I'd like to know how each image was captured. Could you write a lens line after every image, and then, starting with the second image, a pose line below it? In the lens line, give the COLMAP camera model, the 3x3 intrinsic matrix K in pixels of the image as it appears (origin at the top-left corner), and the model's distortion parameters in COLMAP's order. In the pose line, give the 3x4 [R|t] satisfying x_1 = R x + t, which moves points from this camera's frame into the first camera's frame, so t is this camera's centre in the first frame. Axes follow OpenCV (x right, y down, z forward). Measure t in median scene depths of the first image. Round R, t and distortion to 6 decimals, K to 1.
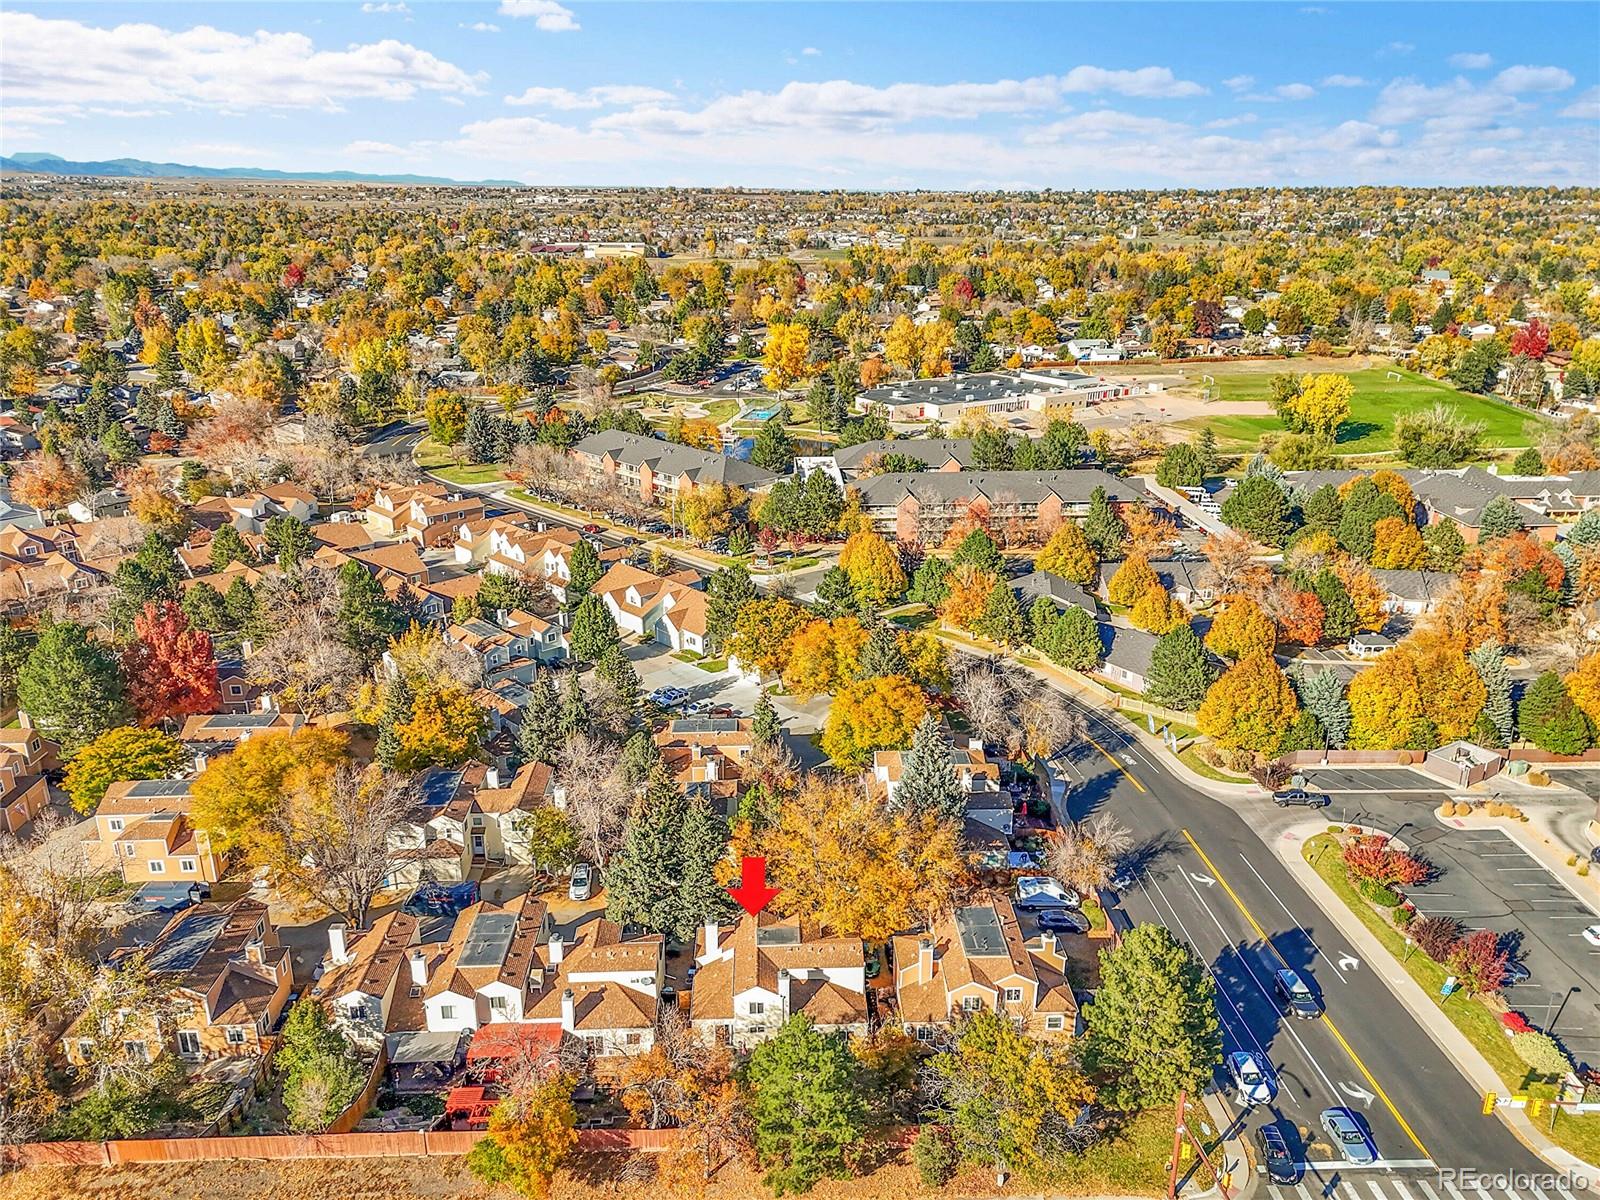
lens RADIAL K [[1180.6, 0, 792.7], [0, 1180.6, 604.4], [0, 0, 1]] dist [0.073081, -0.058207]
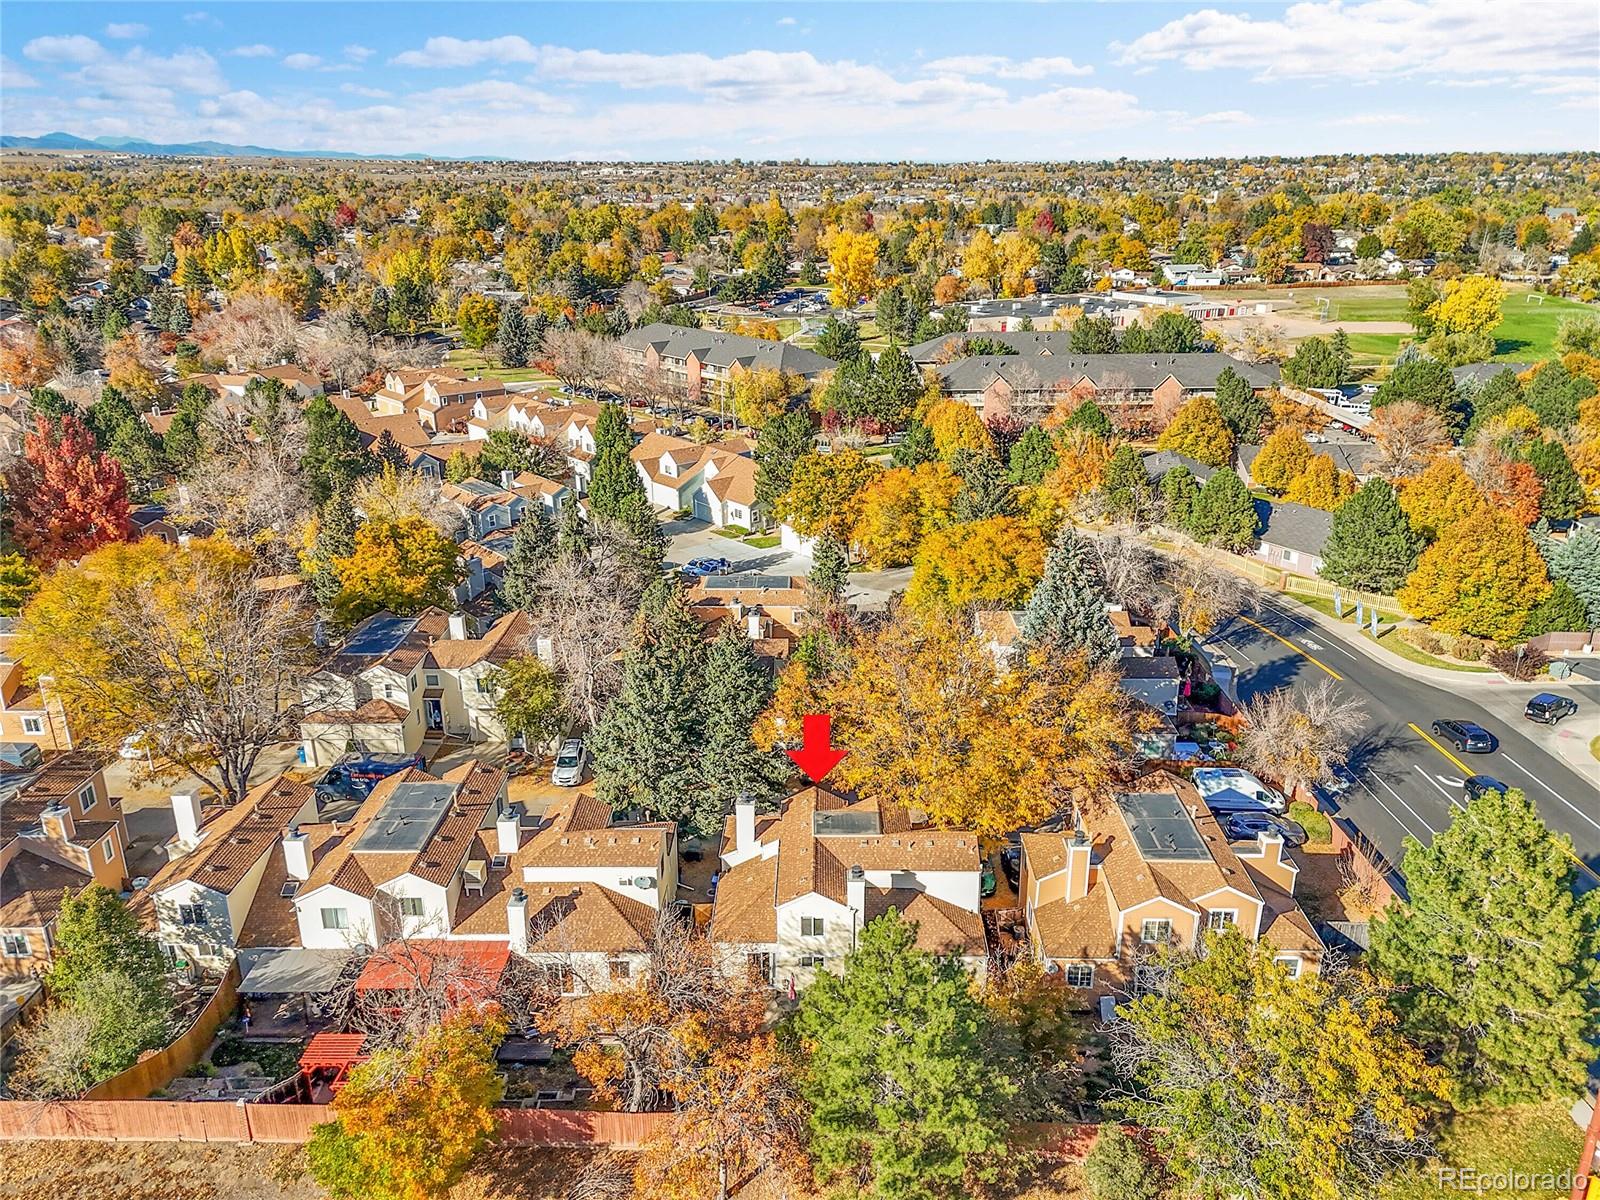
lens RADIAL K [[1180.6, 0, 792.7], [0, 1180.6, 604.4], [0, 0, 1]] dist [0.073081, -0.058207]
pose [[0.998634, 0.015263, -0.049973, -0.005926], [-0.014506, 0.999775, 0.015488, 0.080377], [0.050198, -0.014742, 0.998630, 0.188785]]
